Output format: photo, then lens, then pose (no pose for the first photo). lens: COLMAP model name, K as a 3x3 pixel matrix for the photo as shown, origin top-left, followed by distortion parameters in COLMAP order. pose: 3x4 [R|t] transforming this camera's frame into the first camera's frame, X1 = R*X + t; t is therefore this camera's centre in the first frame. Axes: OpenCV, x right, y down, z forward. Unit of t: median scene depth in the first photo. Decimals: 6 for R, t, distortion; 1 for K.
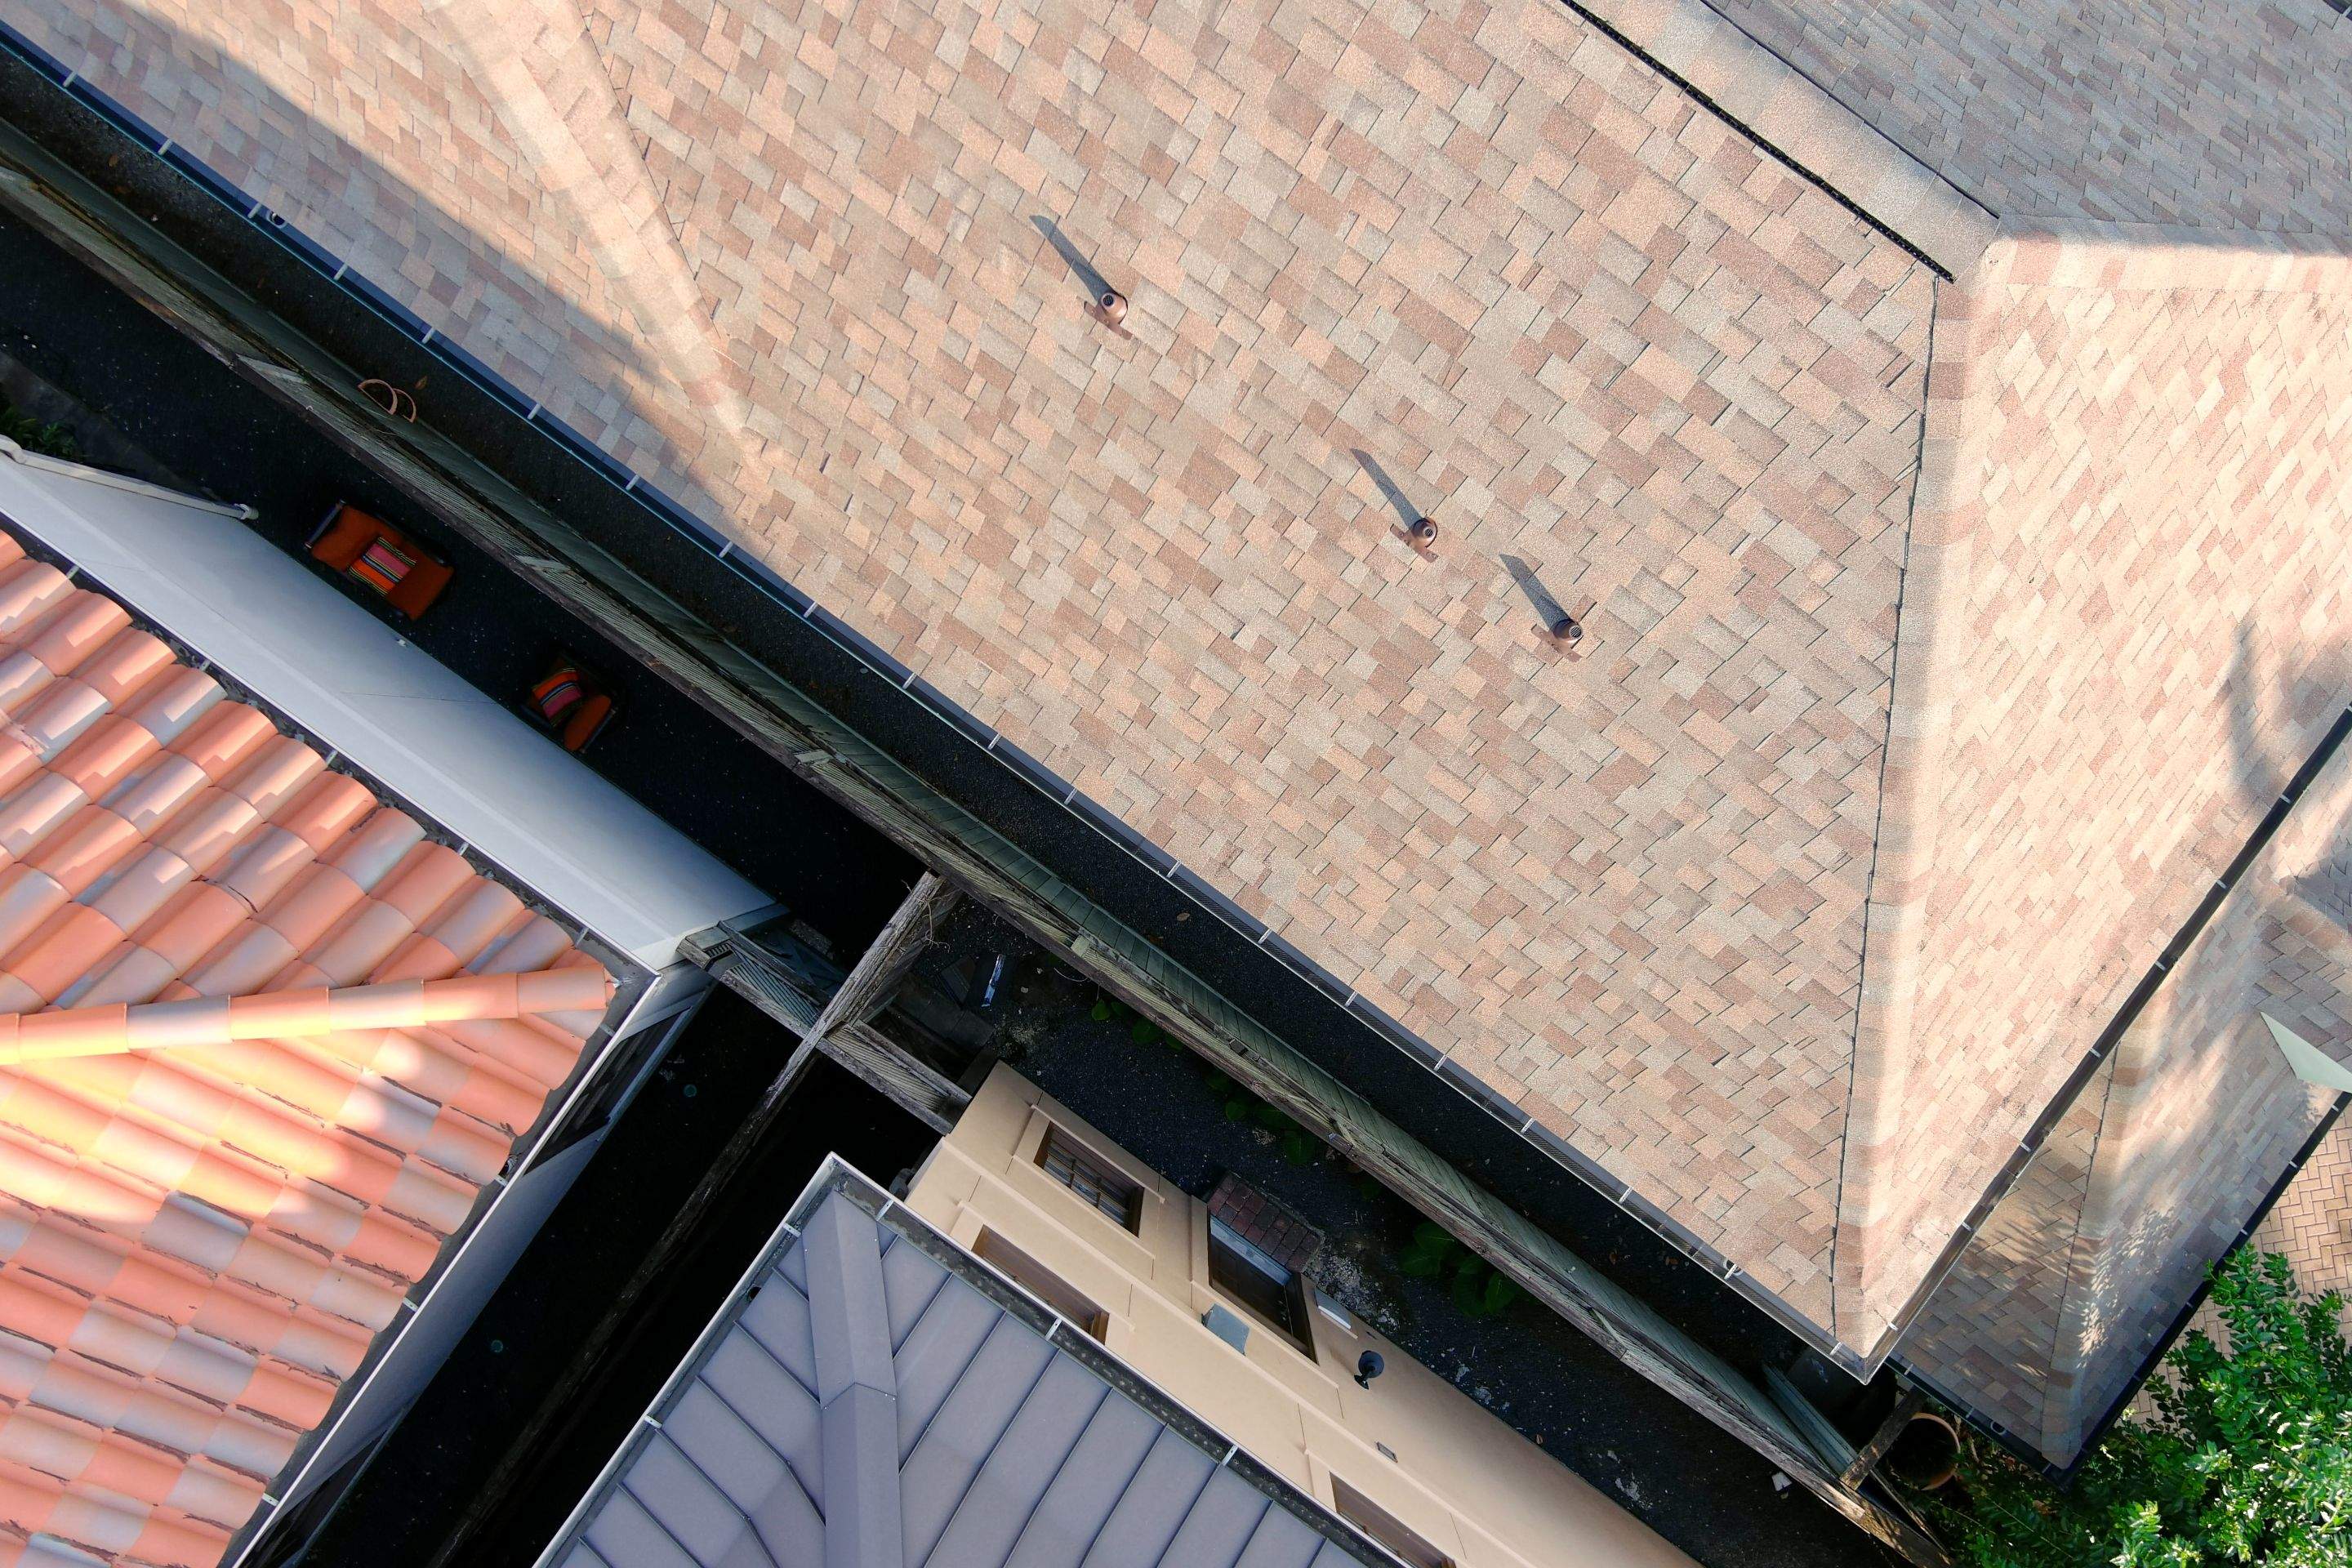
lens RADIAL K [[1834.6, 0, 1217.5], [0, 1834.6, 780.0], [0, 0, 1]] dist [0.060043, -0.115922]
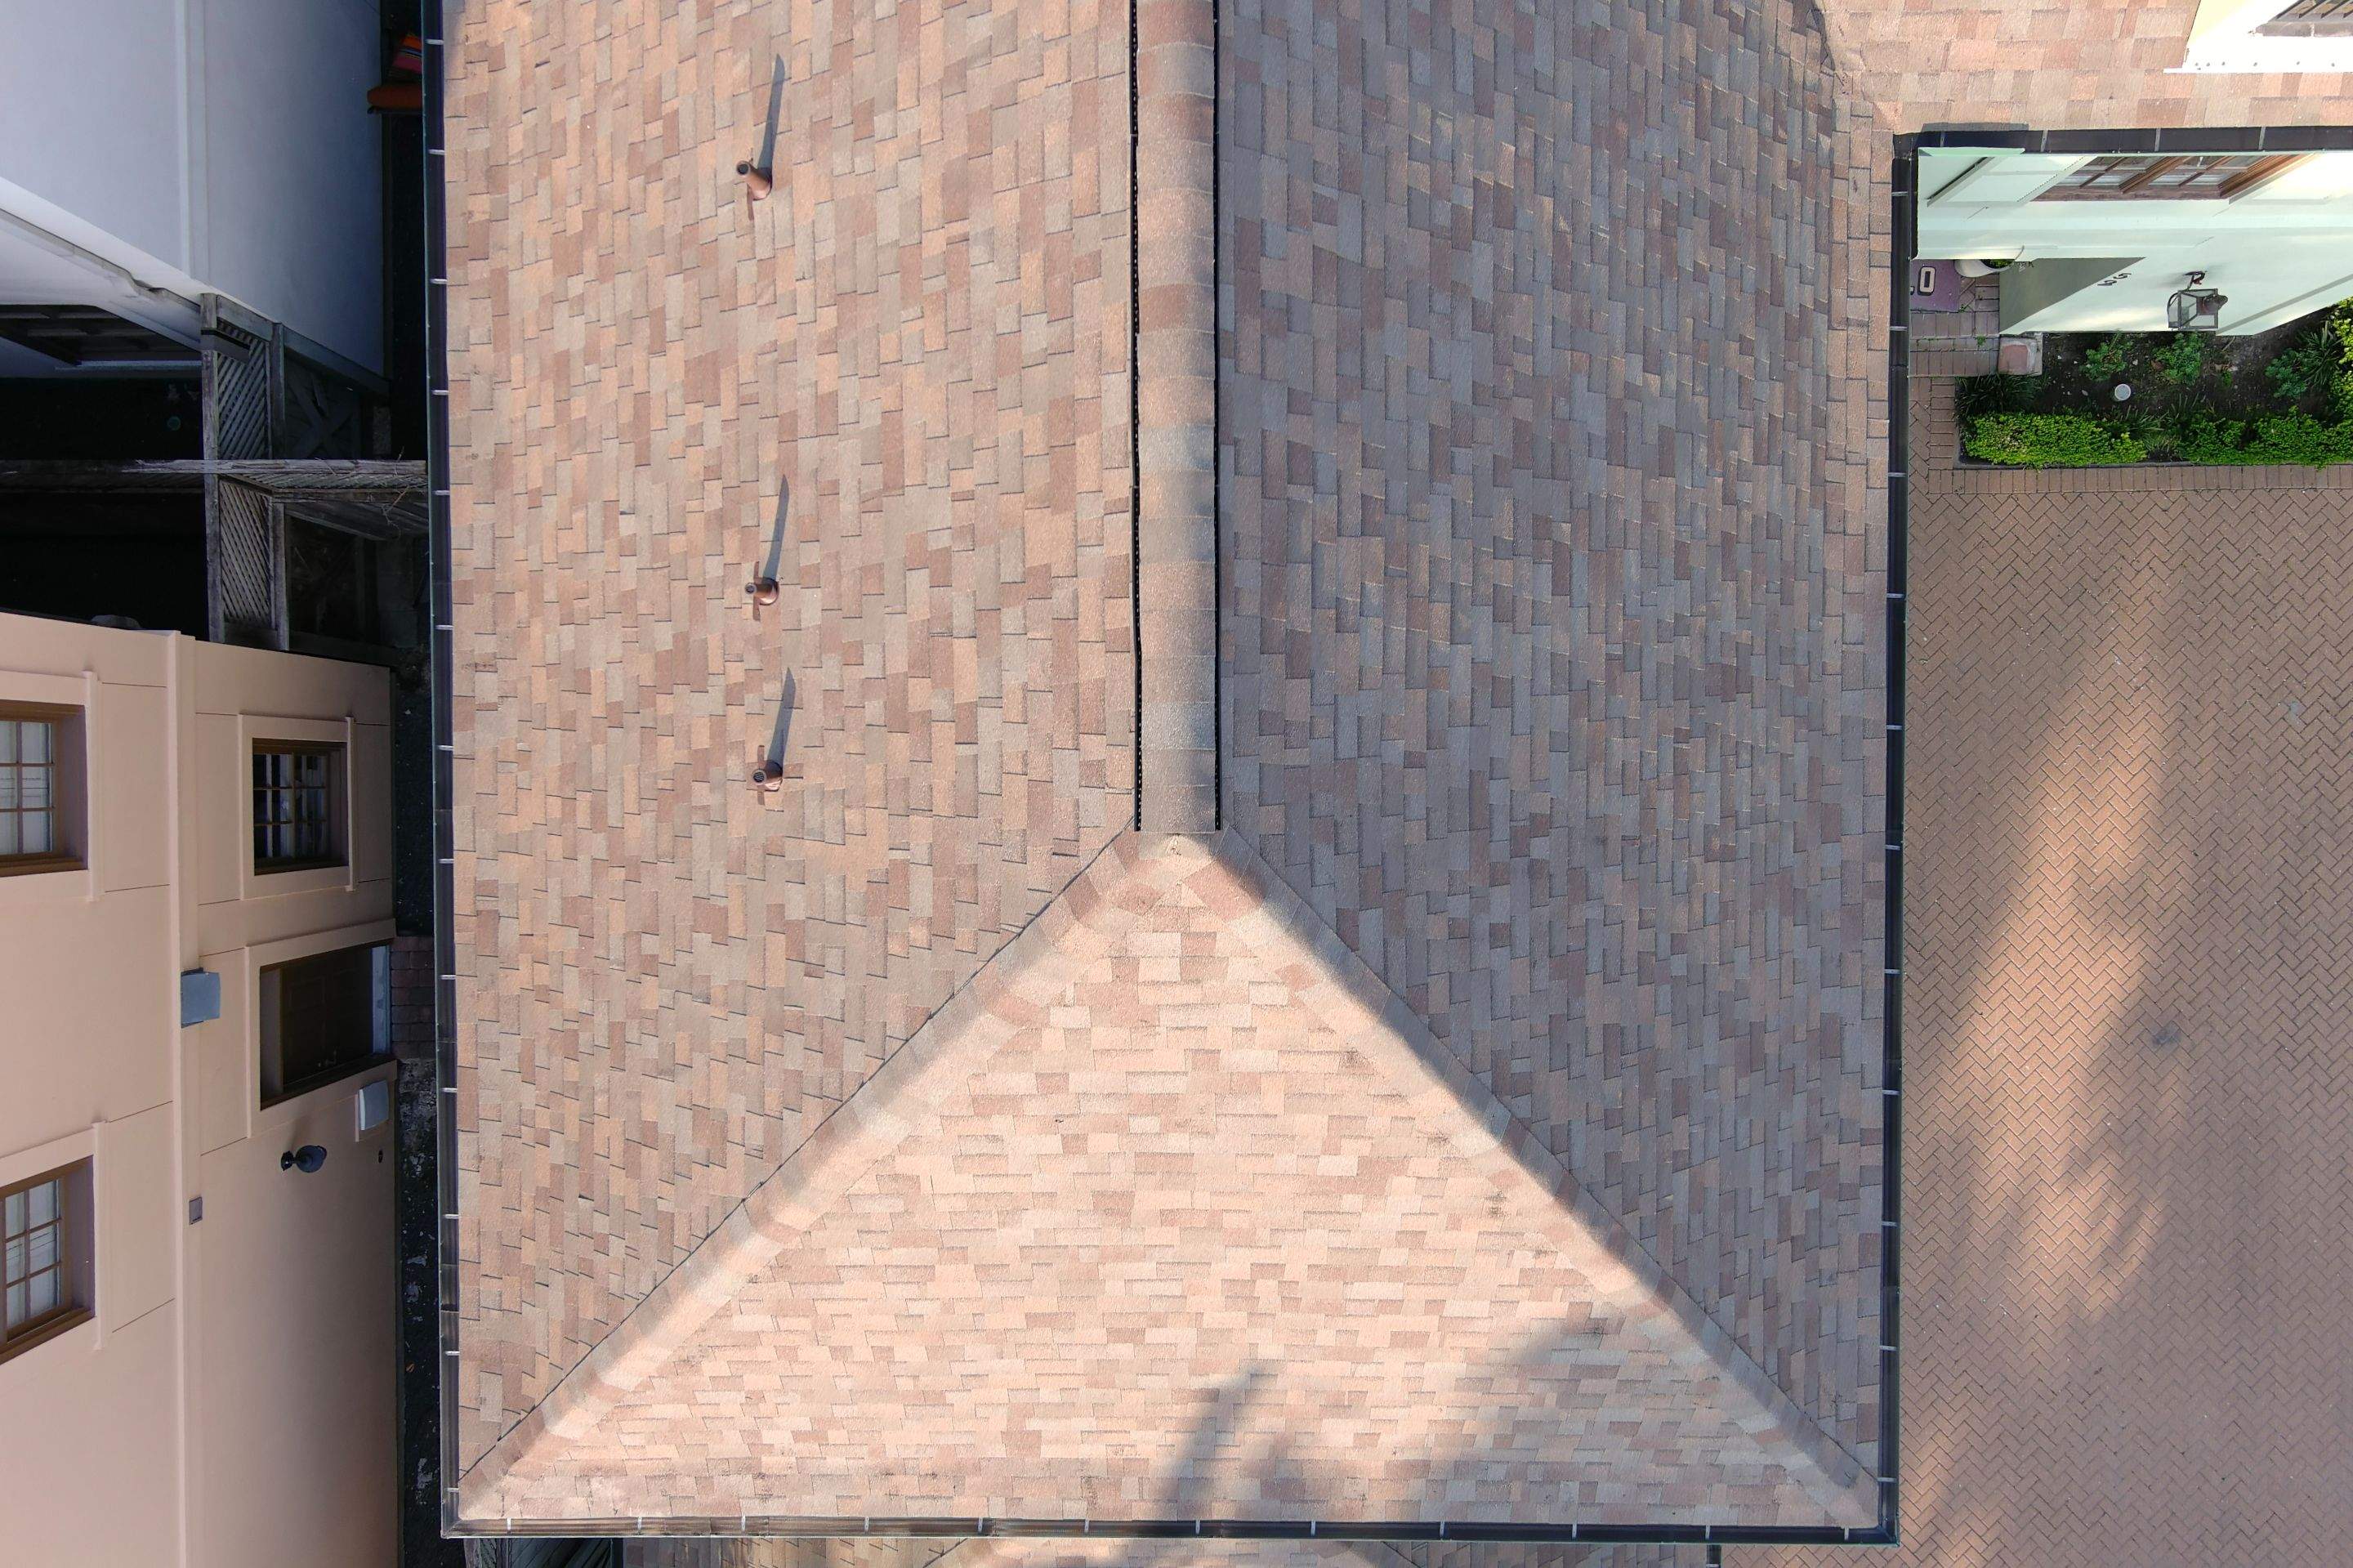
lens RADIAL K [[1941.4, 0, 1173.9], [0, 1941.4, 820.2], [0, 0, 1]] dist [0.070137, -0.153051]
pose [[0.587345, 0.809277, 0.009837, 0.311296], [-0.809279, 0.587405, -0.004812, -0.223246], [-0.009672, -0.005135, 0.999940, -0.009218]]
